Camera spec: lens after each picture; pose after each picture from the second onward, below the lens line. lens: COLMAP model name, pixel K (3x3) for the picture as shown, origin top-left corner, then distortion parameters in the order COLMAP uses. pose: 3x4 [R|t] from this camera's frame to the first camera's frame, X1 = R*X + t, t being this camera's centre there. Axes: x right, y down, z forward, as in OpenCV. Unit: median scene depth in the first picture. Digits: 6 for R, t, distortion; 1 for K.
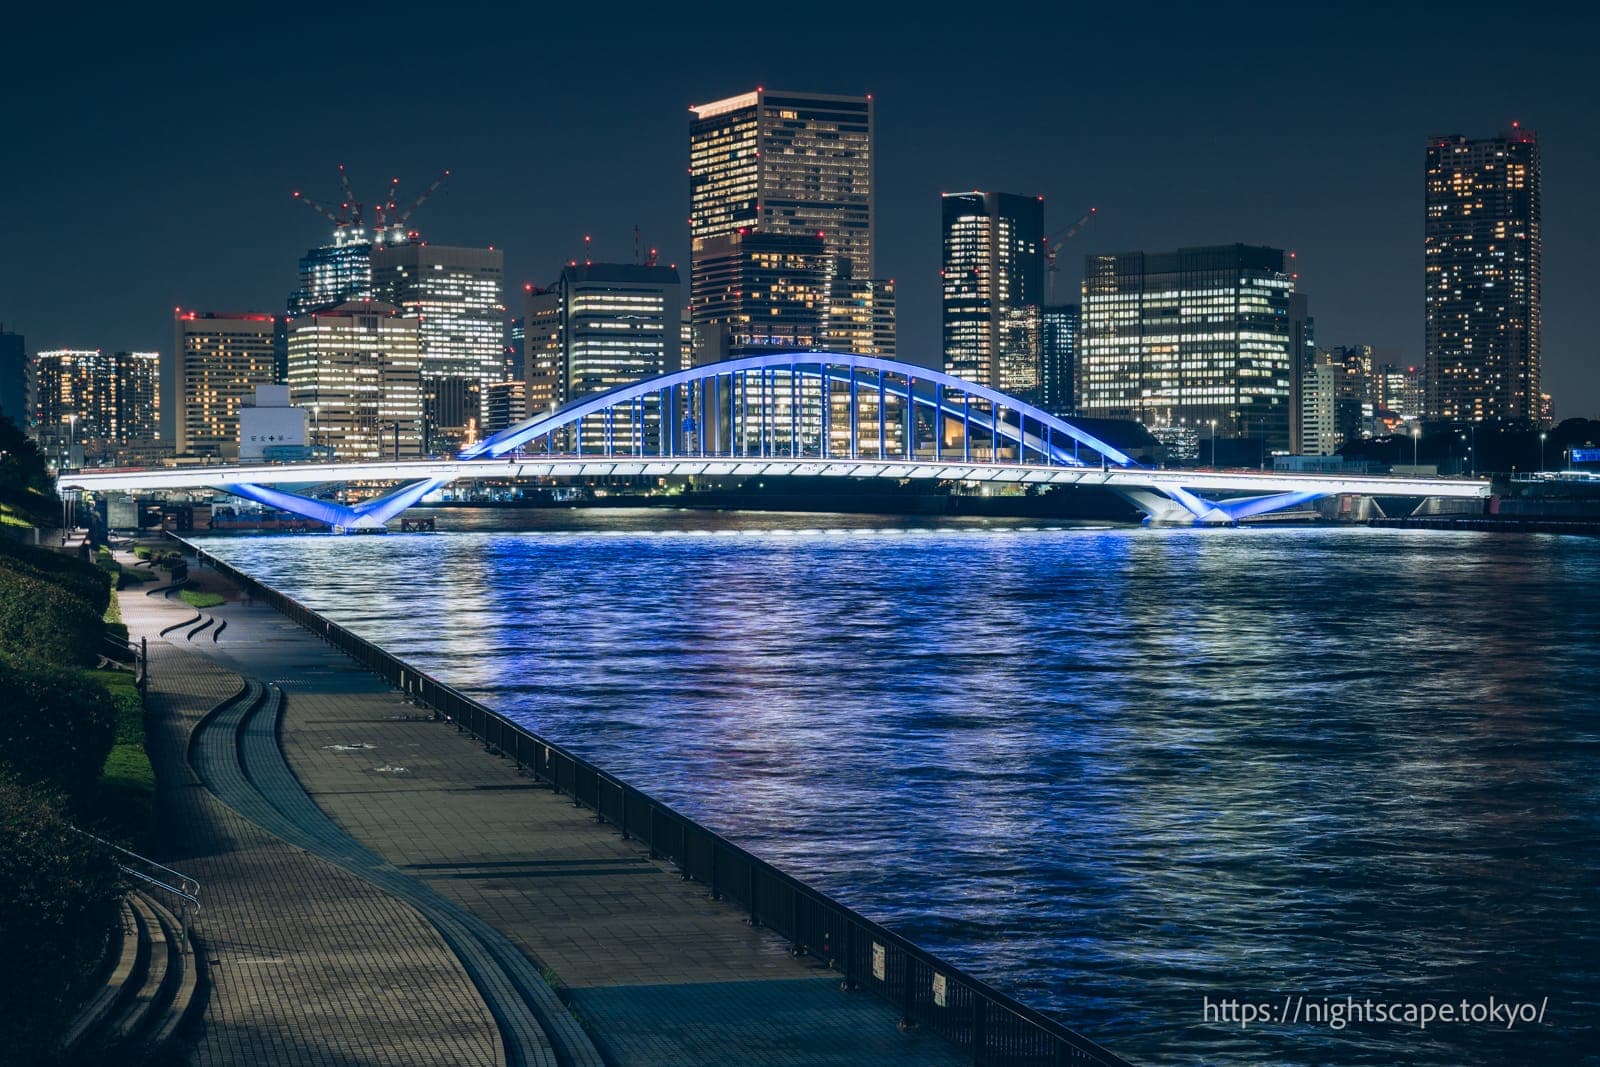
lens RADIAL K [[2823.5, 0, 800.0], [0, 2823.5, 533.5], [0, 0, 1]] dist [0.006681, 0.005921]
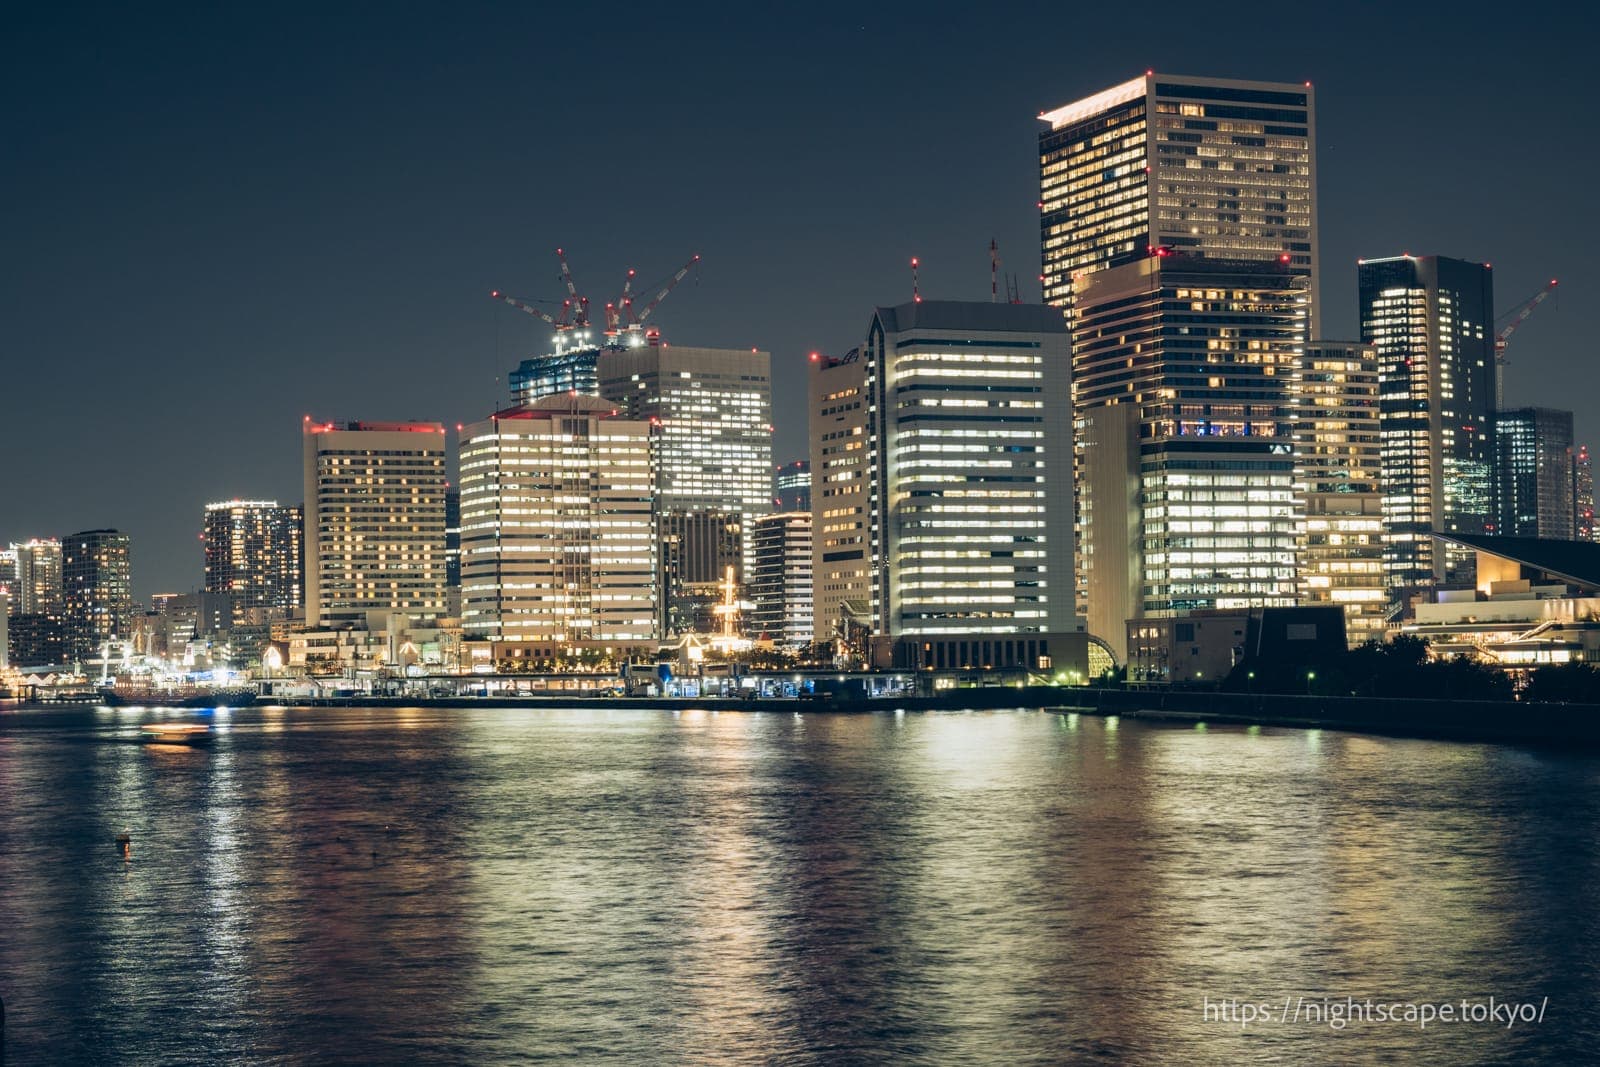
lens RADIAL K [[2823.5, 0, 800.0], [0, 2823.5, 533.5], [0, 0, 1]] dist [0.006681, 0.005921]
pose [[0.995583, -0.017489, -0.092245, -0.036450], [0.012112, 0.998212, -0.058525, -0.009088], [0.093103, 0.057149, 0.994015, 0.324443]]
